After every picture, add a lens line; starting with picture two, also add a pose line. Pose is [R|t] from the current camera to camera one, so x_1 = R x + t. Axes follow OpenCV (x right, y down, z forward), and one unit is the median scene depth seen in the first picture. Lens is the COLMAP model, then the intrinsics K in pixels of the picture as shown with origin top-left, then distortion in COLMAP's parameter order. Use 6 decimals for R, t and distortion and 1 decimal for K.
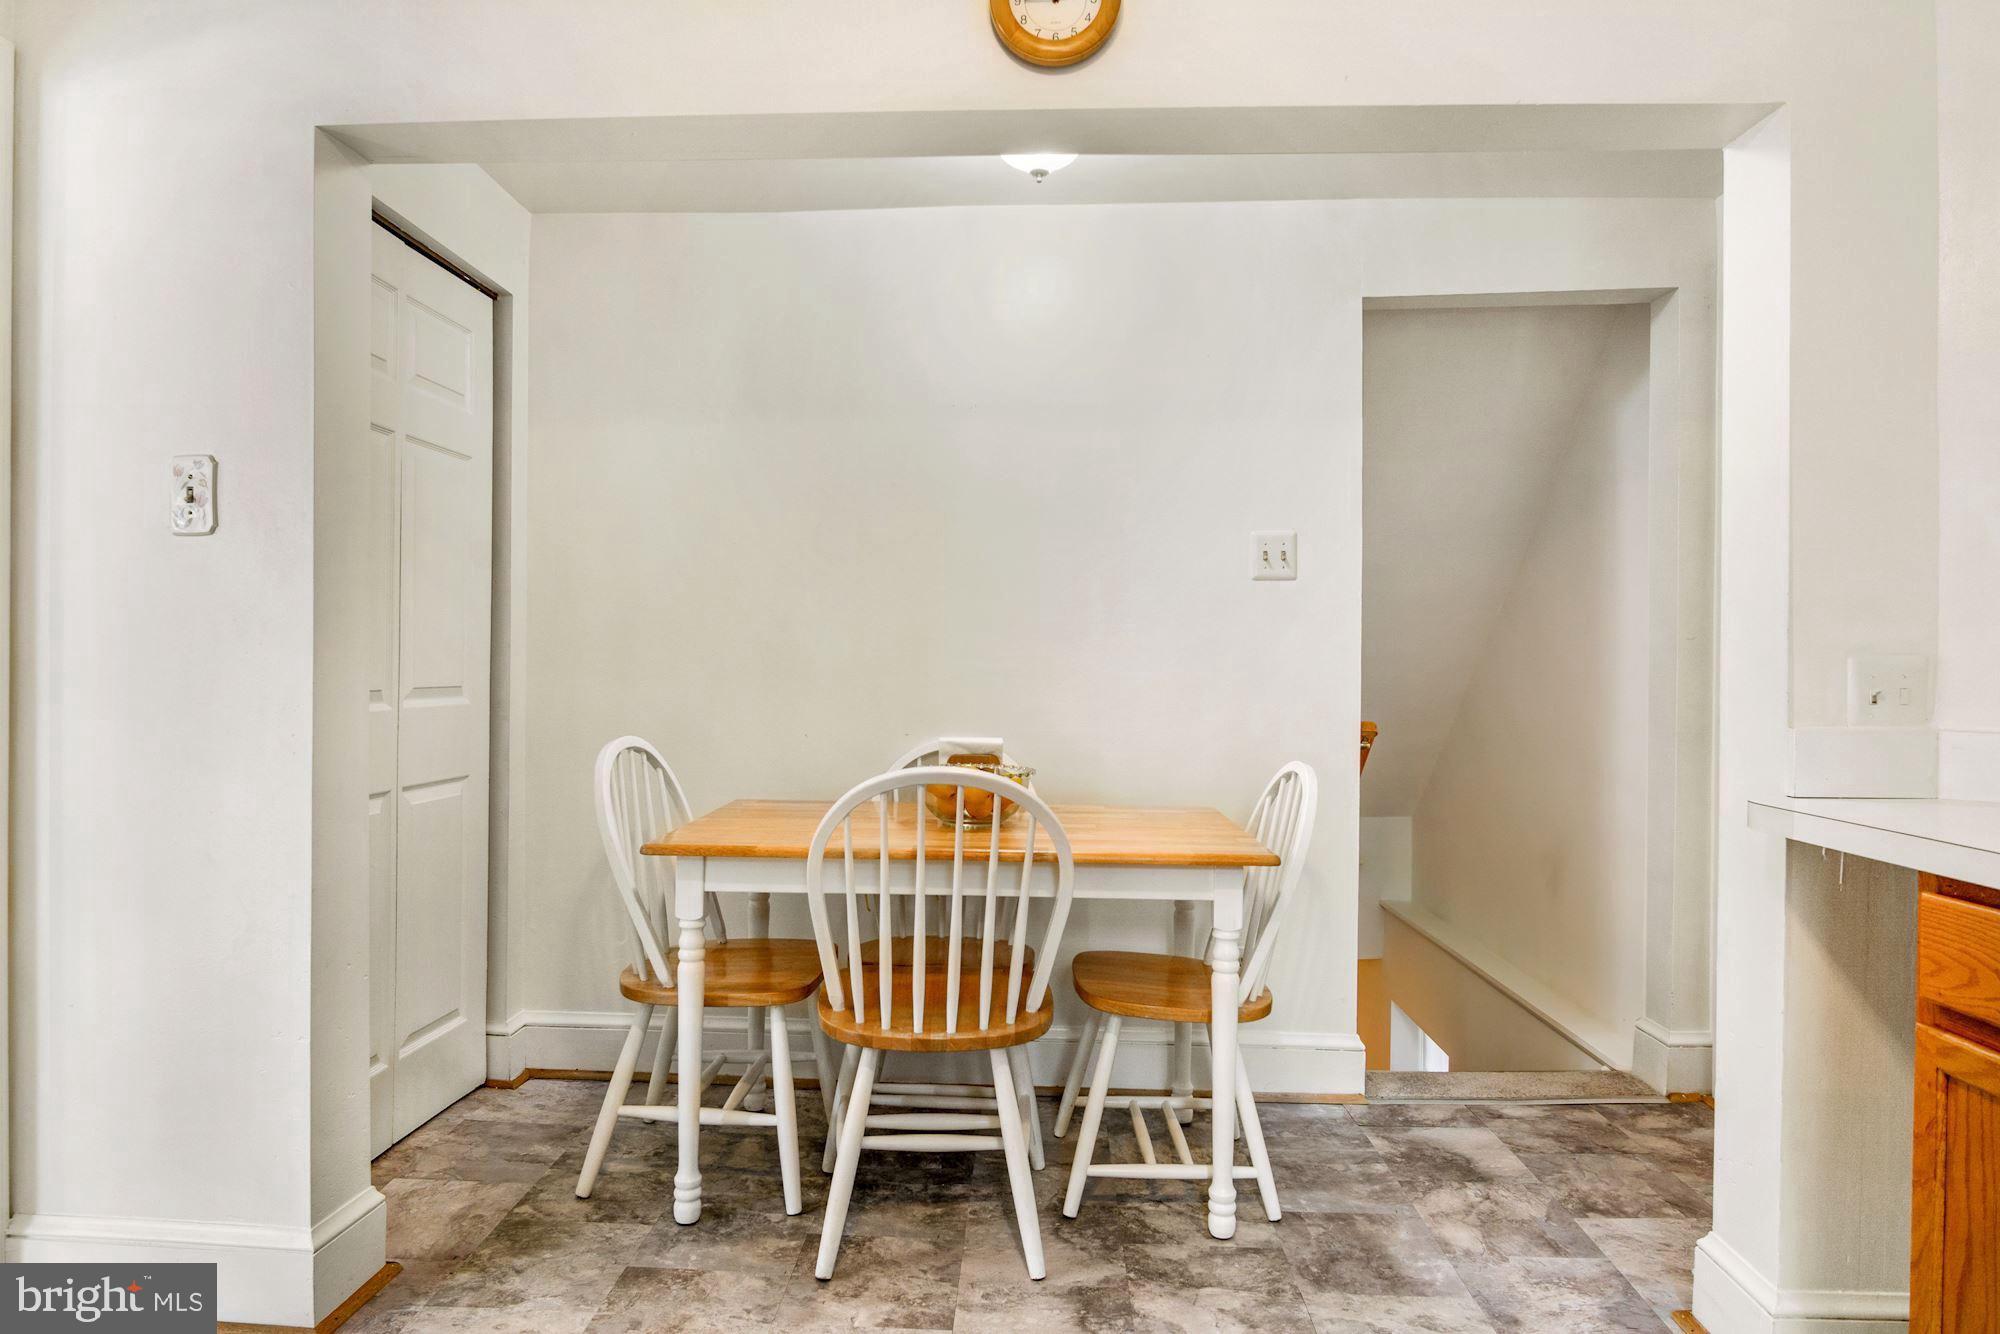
lens RADIAL K [[1134.0, 0, 998.2], [0, 1134.0, 680.6], [0, 0, 1]] dist [-0.001813, -0.000514]
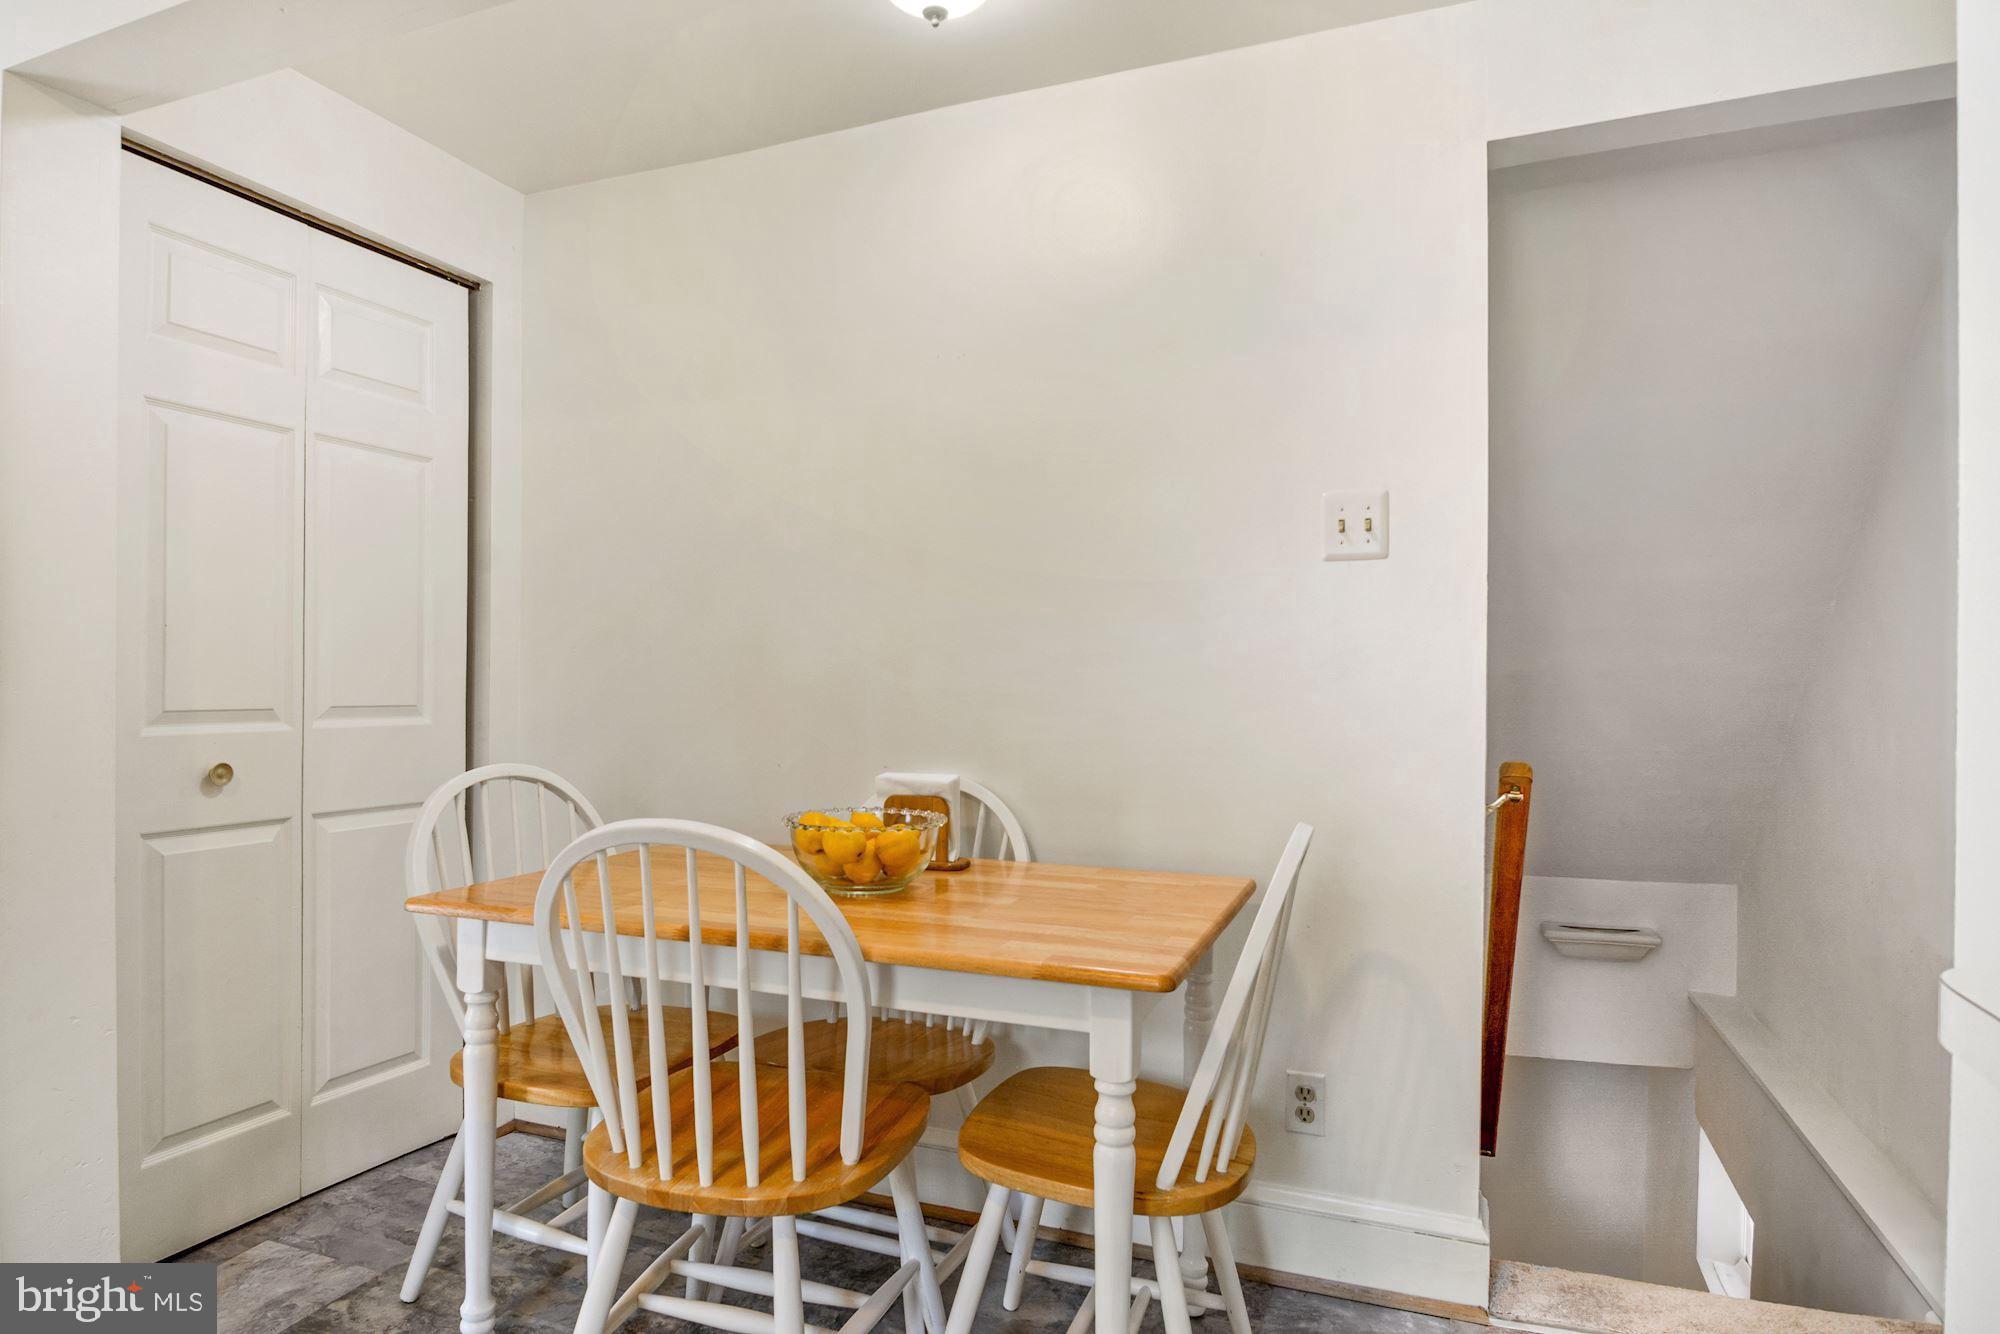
lens RADIAL K [[1120.1, 0, 1001.5], [0, 1120.1, 699.8], [0, 0, 1]] dist [0.002793, -0.019228]
pose [[0.948868, 0.001622, -0.315669, 0.274930], [-0.003149, 0.999986, -0.004327, 0.002974], [0.315658, 0.005100, 0.948859, 0.287577]]
